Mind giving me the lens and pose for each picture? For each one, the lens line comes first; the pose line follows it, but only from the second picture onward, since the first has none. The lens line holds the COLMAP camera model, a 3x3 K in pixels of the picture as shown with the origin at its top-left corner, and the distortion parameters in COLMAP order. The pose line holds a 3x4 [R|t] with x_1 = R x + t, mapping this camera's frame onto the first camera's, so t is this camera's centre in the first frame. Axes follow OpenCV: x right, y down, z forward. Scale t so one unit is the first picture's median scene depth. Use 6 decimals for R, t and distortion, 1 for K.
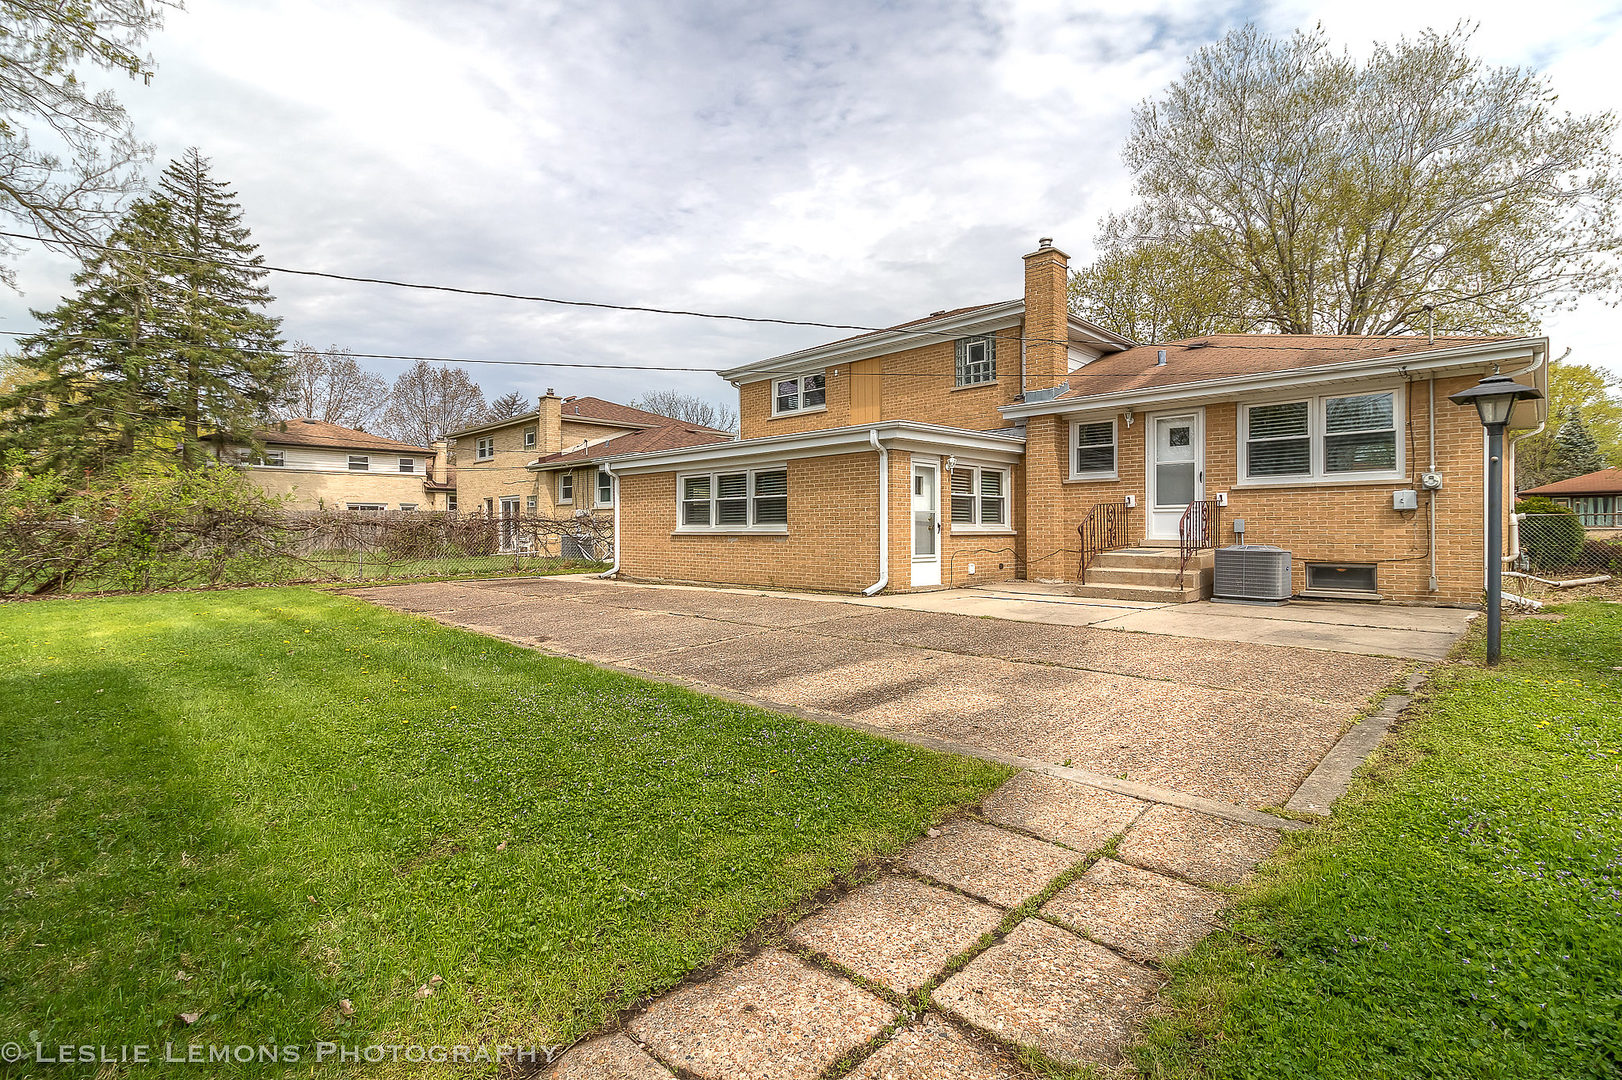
lens RADIAL K [[755.3, 0, 806.1], [0, 755.3, 520.7], [0, 0, 1]] dist [0.003346, 0.000511]
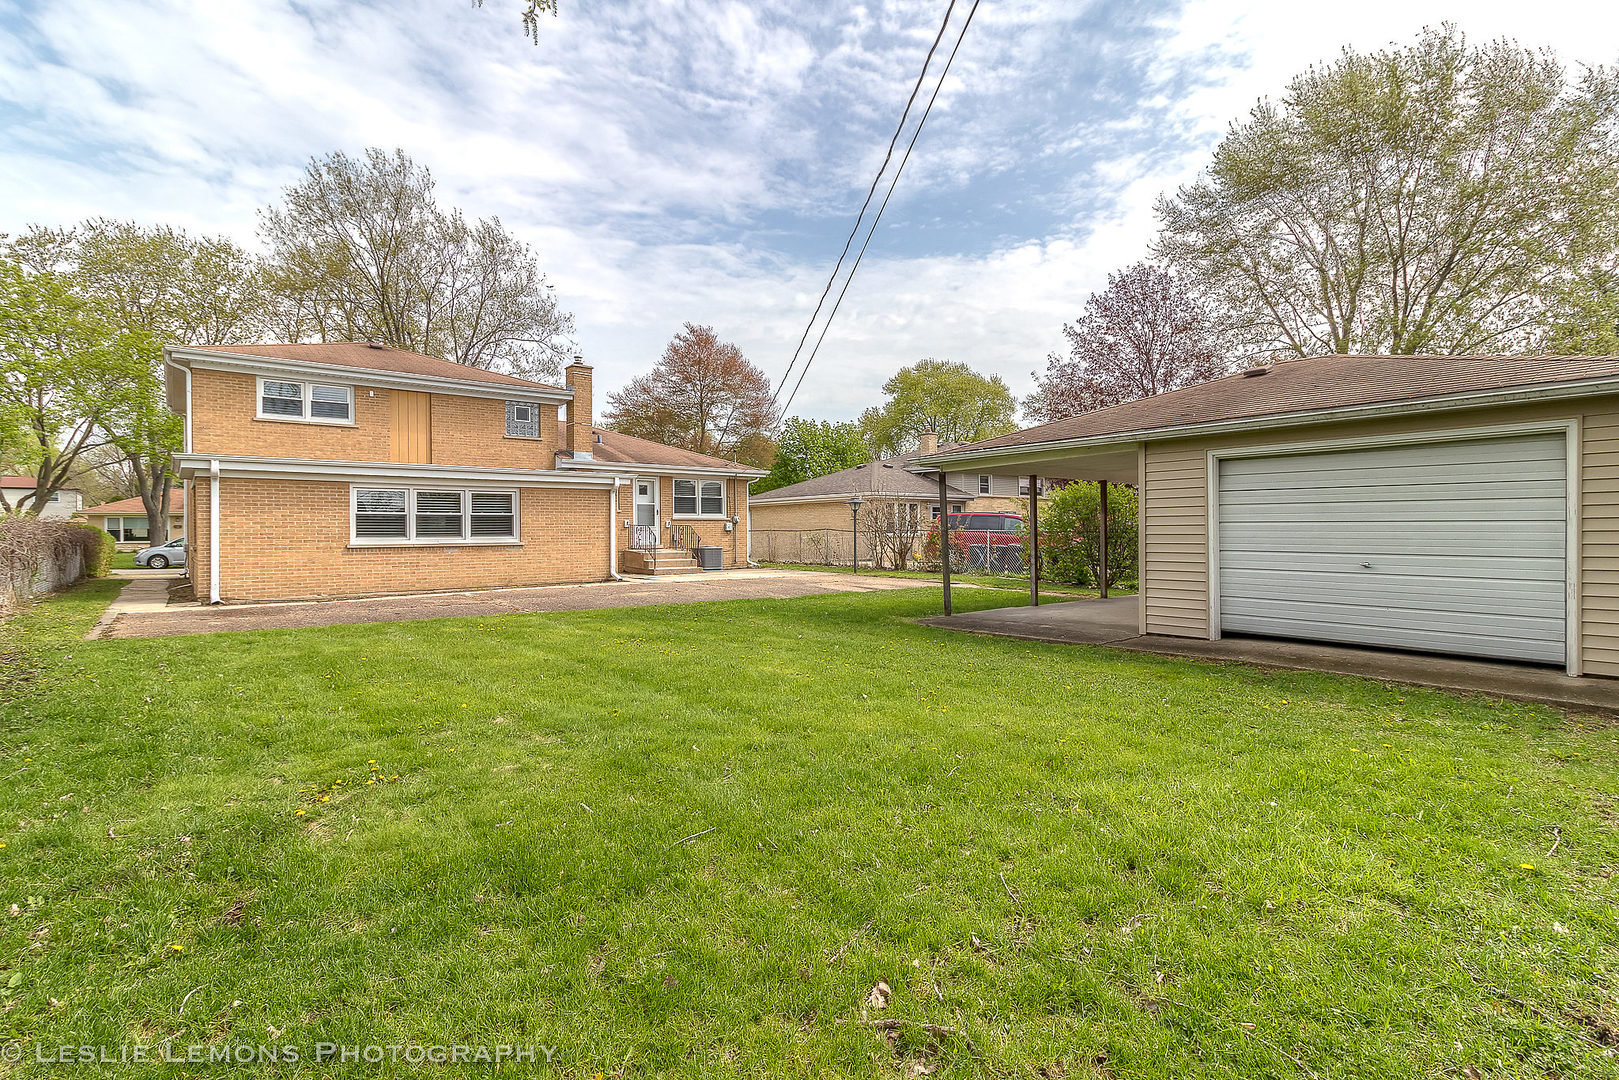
lens RADIAL K [[753.9, 0, 804.6], [0, 753.9, 520.7], [0, 0, 1]] dist [0.003346, 0.000511]
pose [[0.112916, 0.019180, 0.993419, -1.181859], [-0.005812, 0.999809, -0.018643, -0.001505], [-0.993588, -0.003669, 0.113006, 0.346447]]
